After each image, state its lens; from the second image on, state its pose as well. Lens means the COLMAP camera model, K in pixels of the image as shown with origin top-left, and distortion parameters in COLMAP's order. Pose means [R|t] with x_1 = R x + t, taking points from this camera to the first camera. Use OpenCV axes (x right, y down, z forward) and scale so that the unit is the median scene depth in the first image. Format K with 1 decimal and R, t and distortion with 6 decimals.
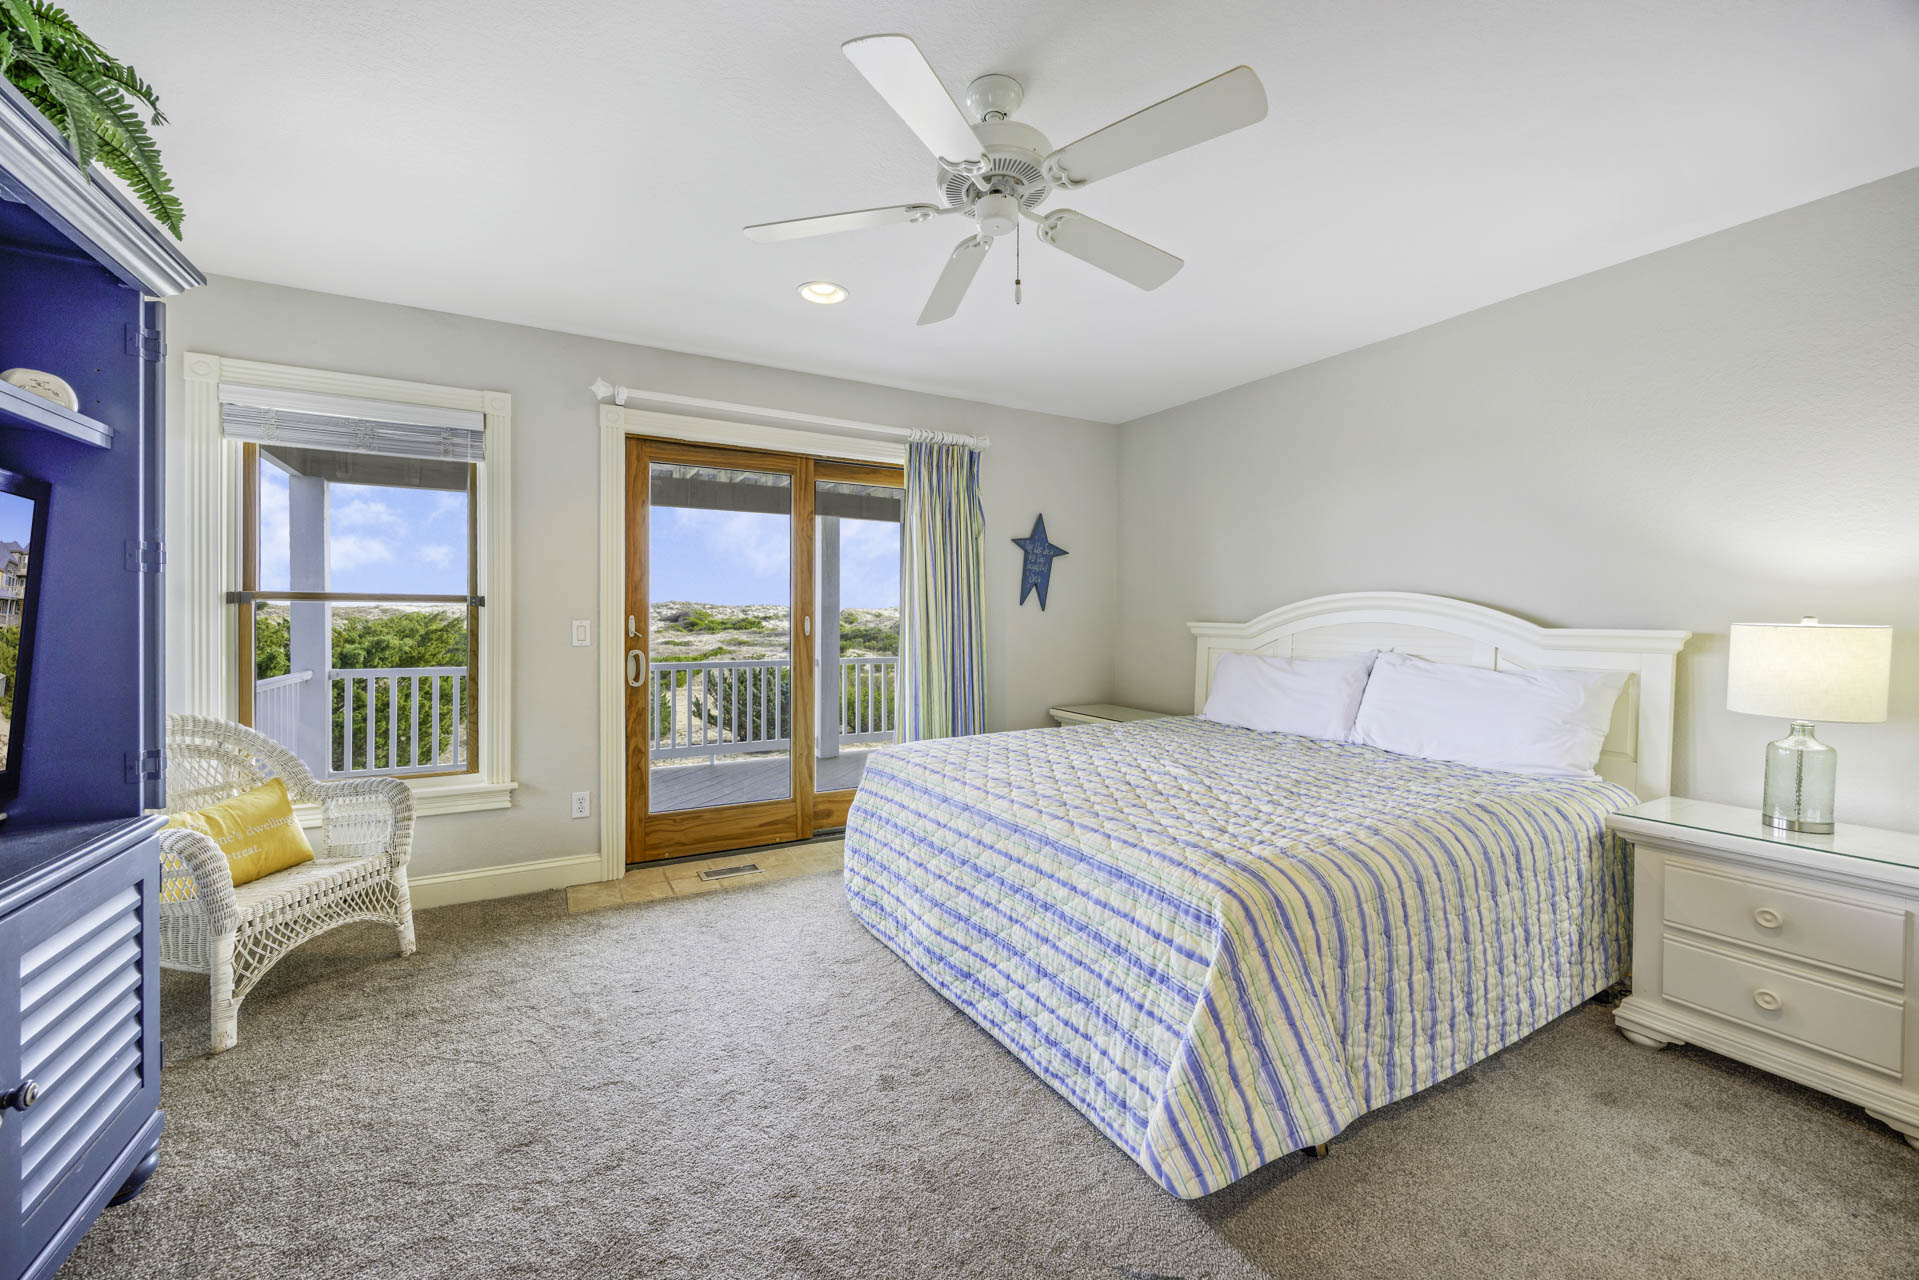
lens RADIAL K [[736.8, 0, 950.1], [0, 736.8, 621.7], [0, 0, 1]] dist [-0.003065, -0.000129]
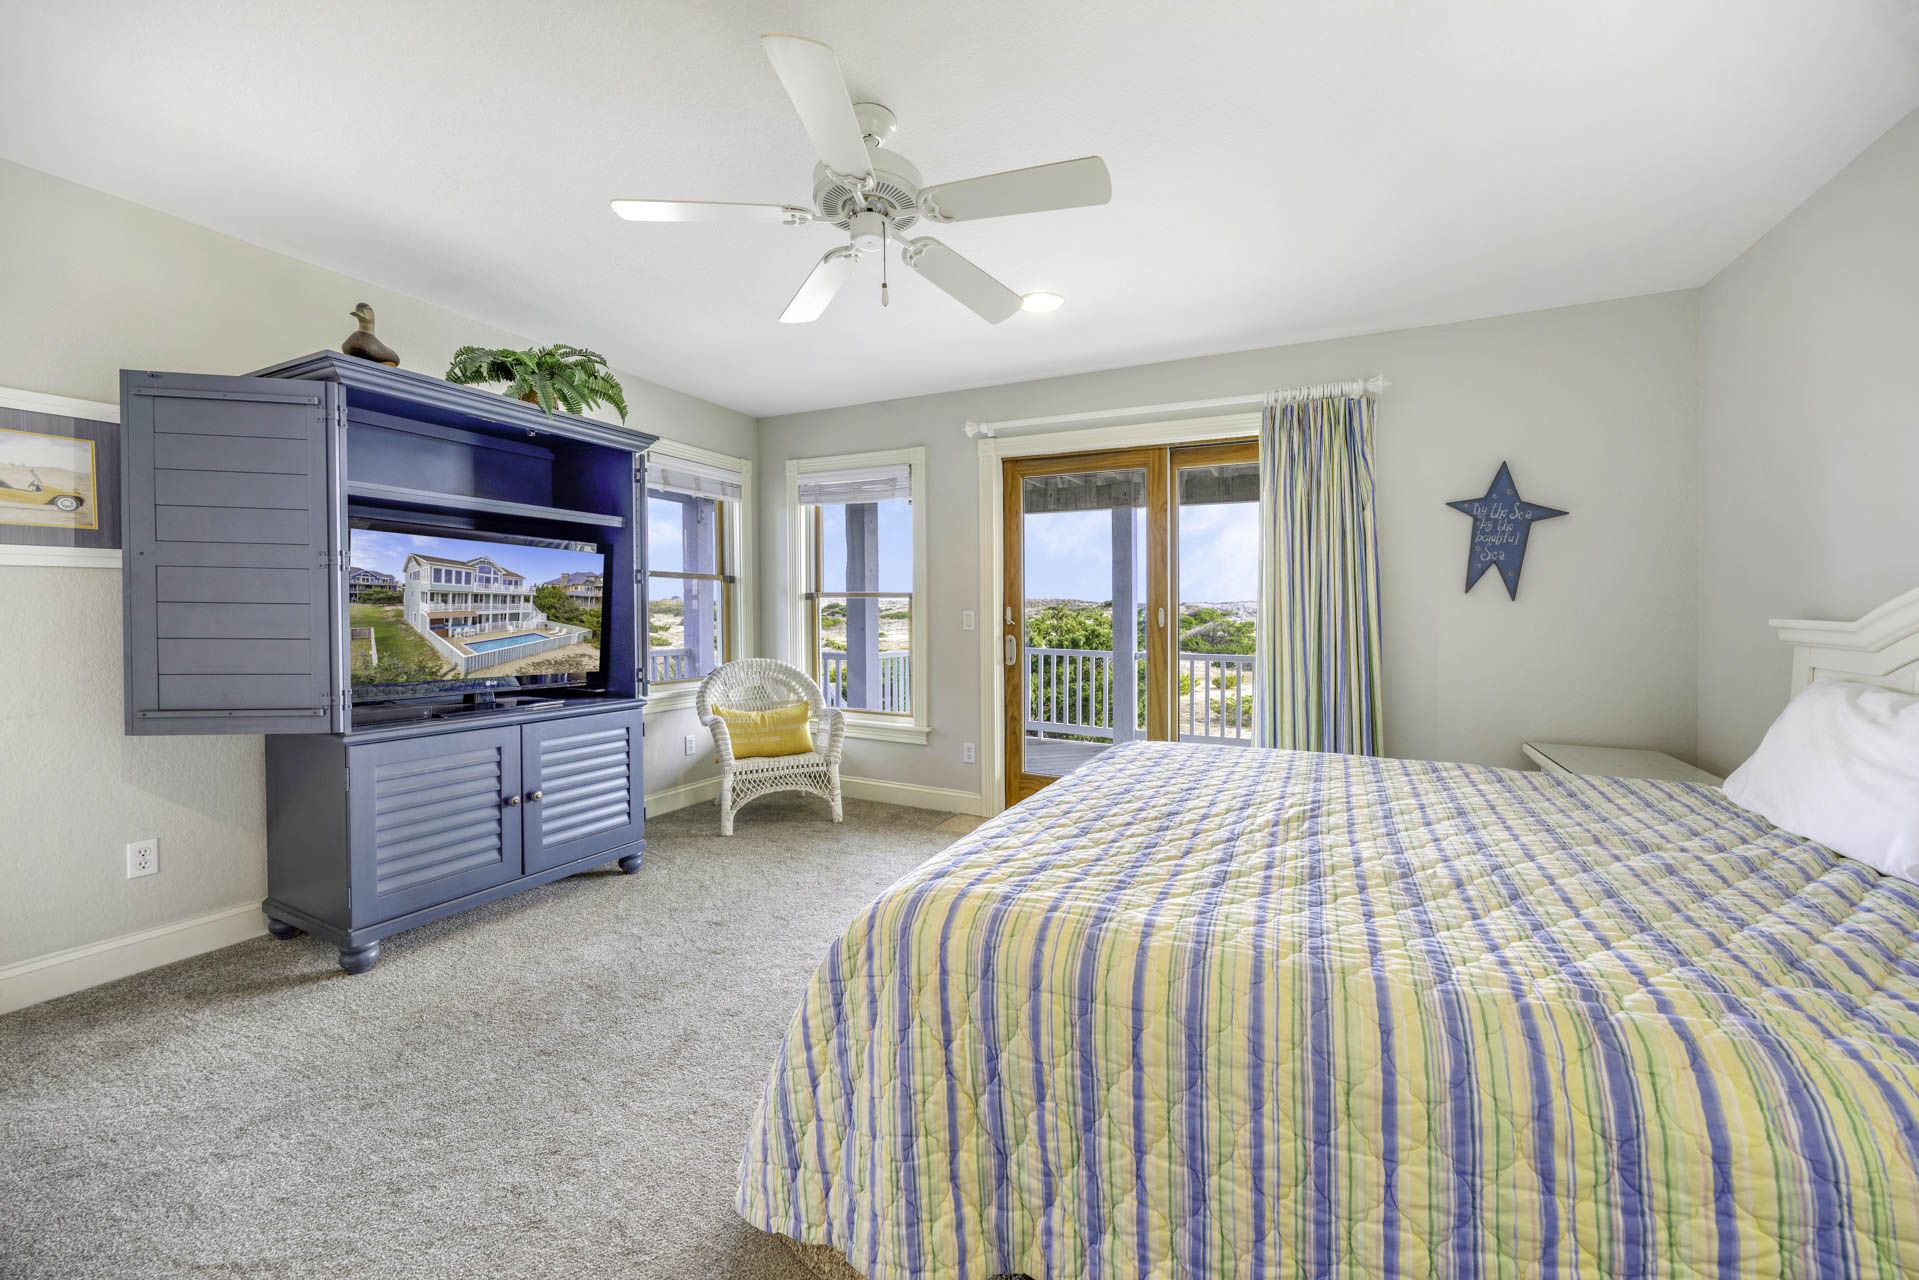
lens RADIAL K [[736.8, 0, 978.0], [0, 736.8, 615.0], [0, 0, 1]] dist [-0.003065, -0.000129]
pose [[0.571648, 0.008015, -0.820460, 0.473892], [-0.010528, 0.999942, 0.002433, 0.002584], [0.820431, 0.007247, 0.571699, 0.227852]]
